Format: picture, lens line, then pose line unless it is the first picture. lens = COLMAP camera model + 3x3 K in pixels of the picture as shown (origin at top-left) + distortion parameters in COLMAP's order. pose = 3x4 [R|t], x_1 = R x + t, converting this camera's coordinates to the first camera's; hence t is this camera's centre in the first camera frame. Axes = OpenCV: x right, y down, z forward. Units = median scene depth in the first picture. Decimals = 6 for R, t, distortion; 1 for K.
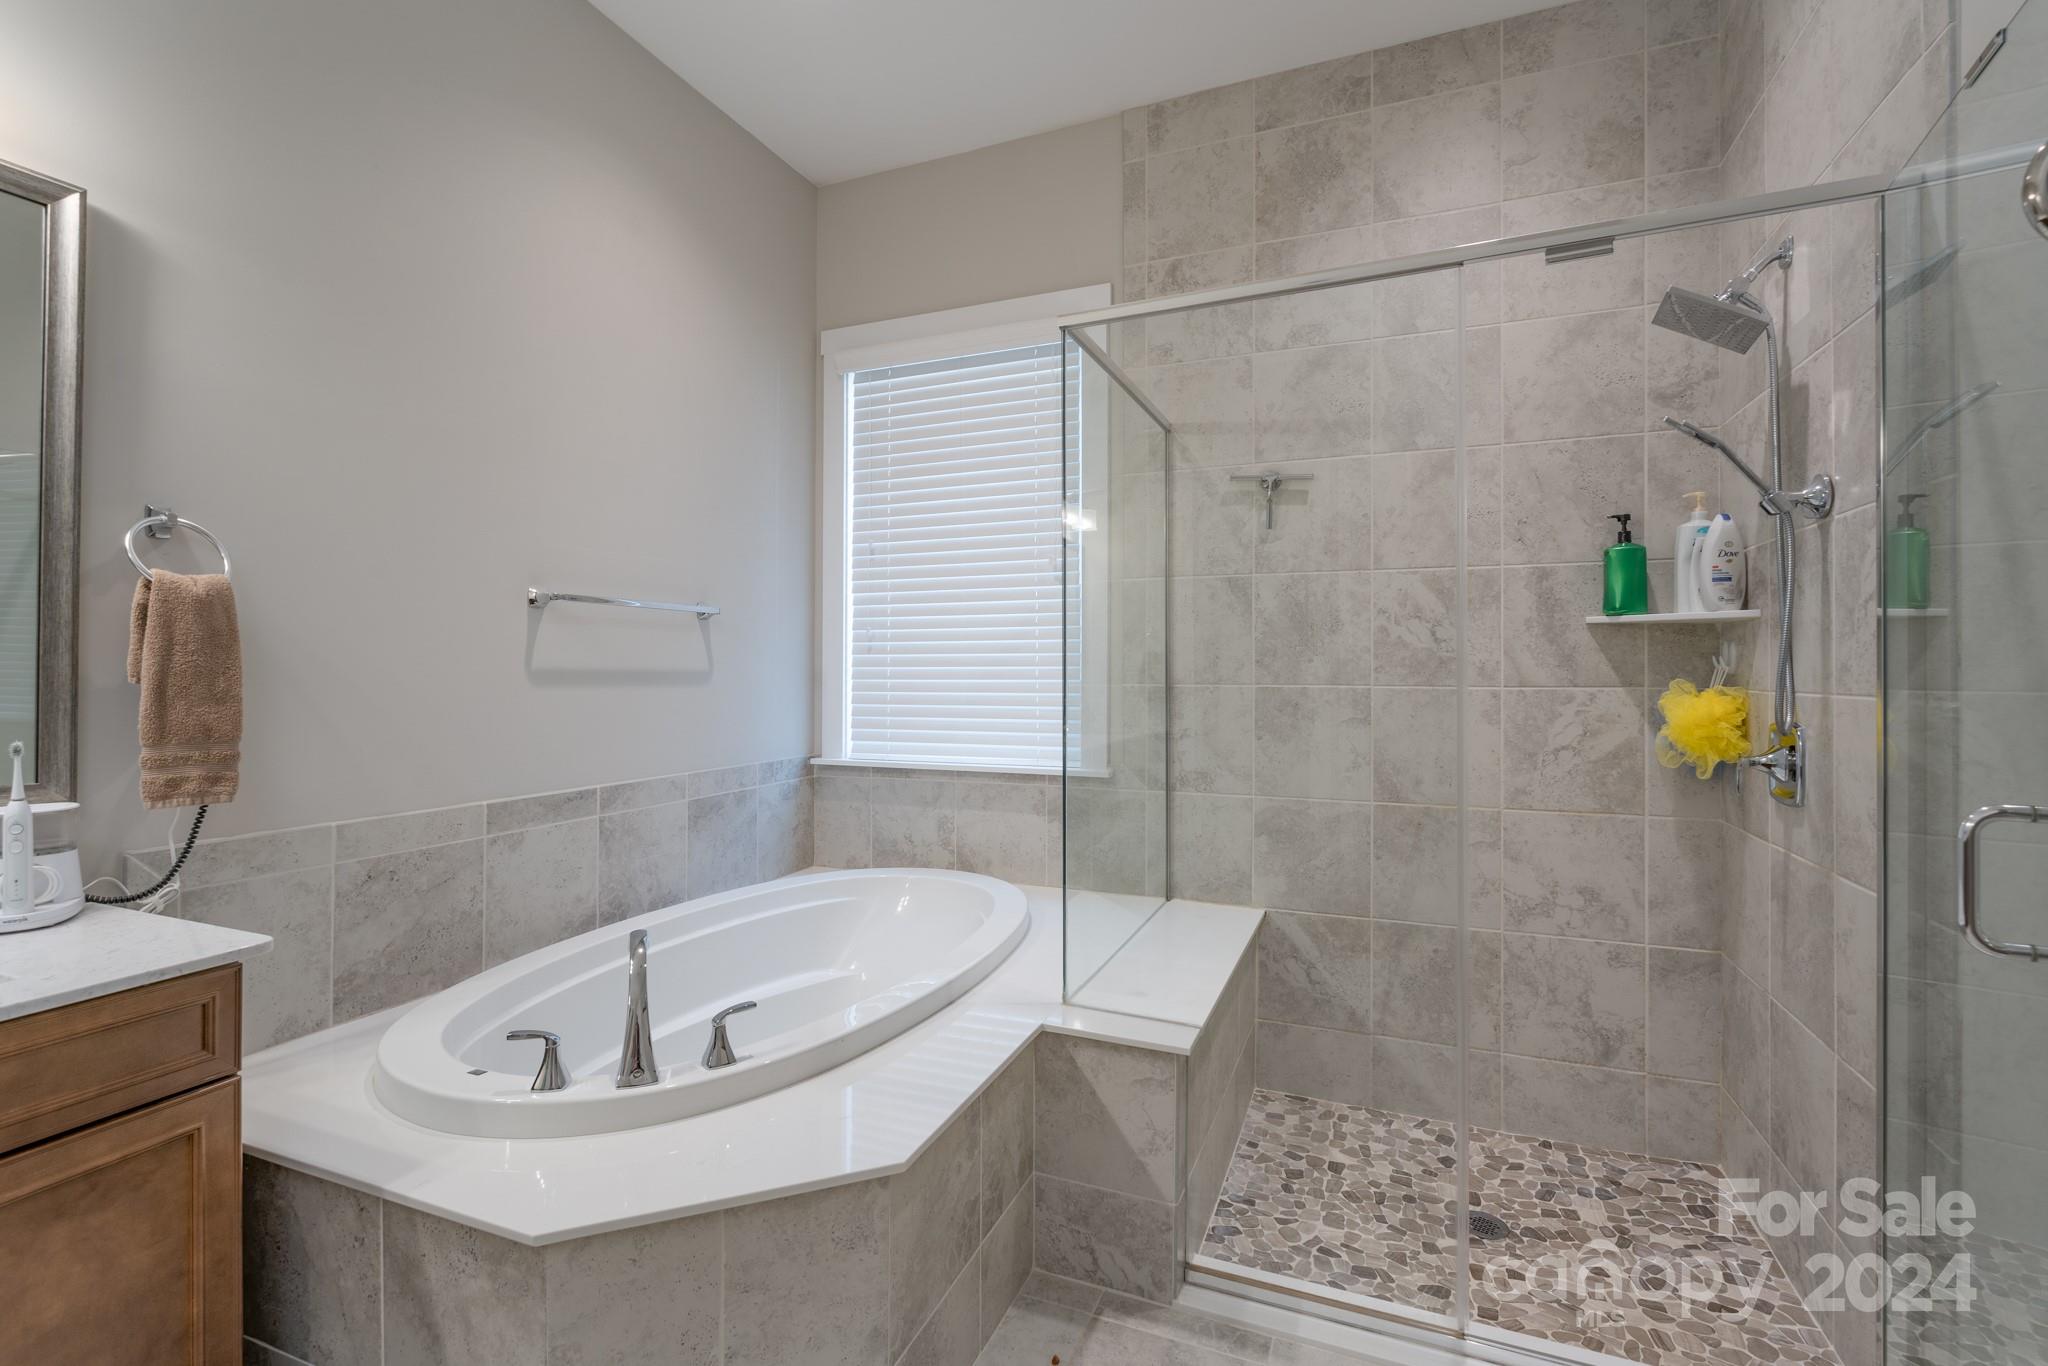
lens RADIAL K [[922.3, 0, 1016.1], [0, 922.3, 669.2], [0, 0, 1]] dist [-0.005952, -0.000406]
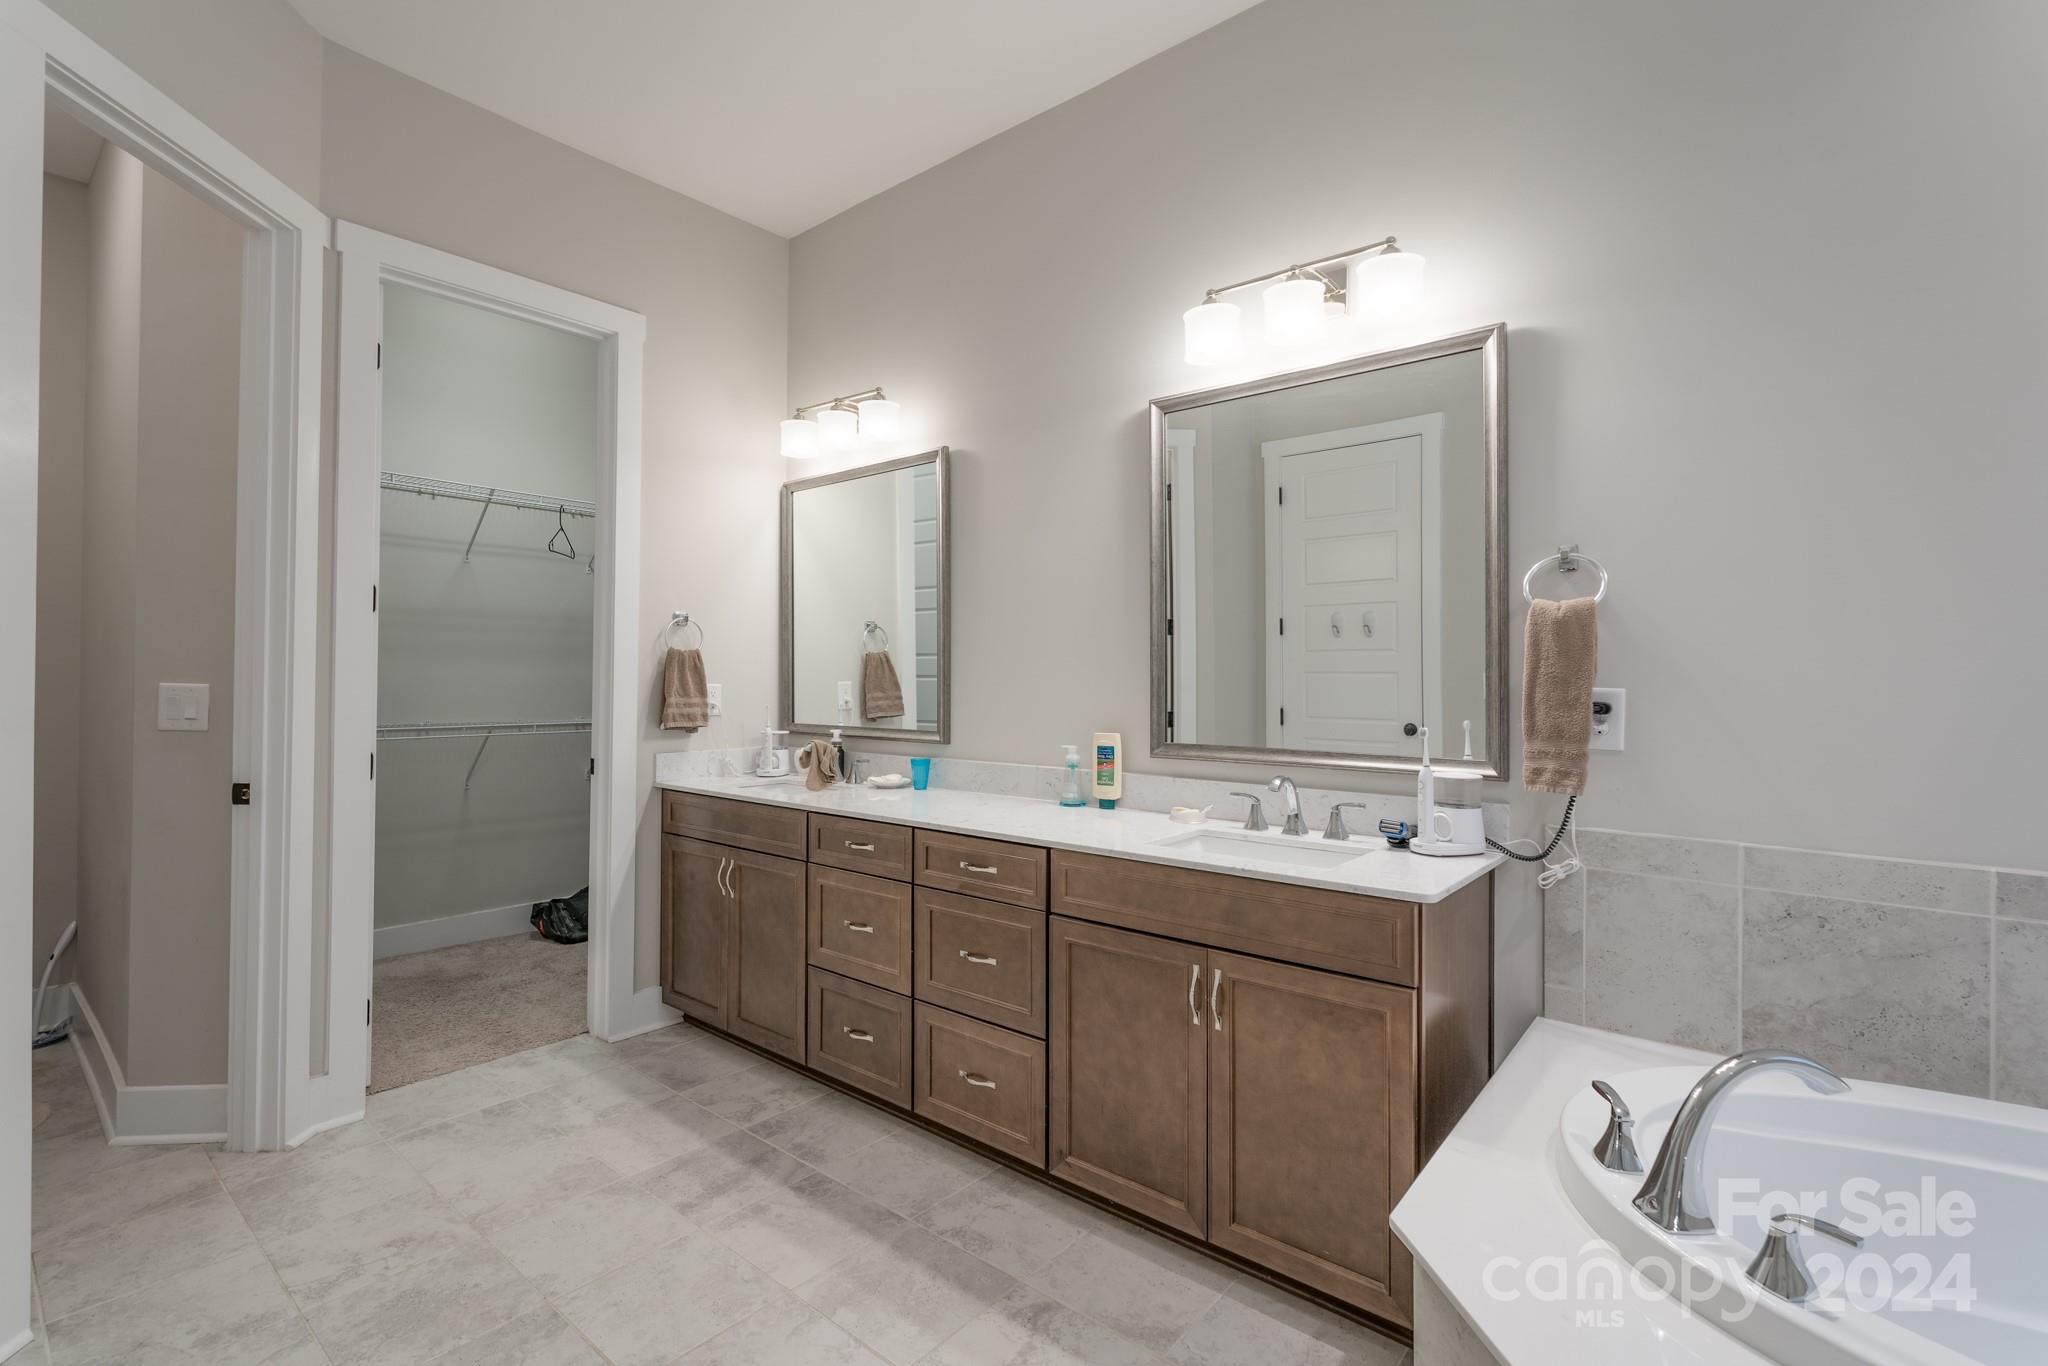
lens RADIAL K [[922.3, 0, 1017.1], [0, 922.3, 675.3], [0, 0, 1]] dist [-0.005952, -0.000406]
pose [[-0.289736, -0.003597, -0.957100, 0.399483], [-0.008339, 0.999964, -0.001234, 0.001696], [0.957070, 0.007624, -0.289756, 0.589622]]
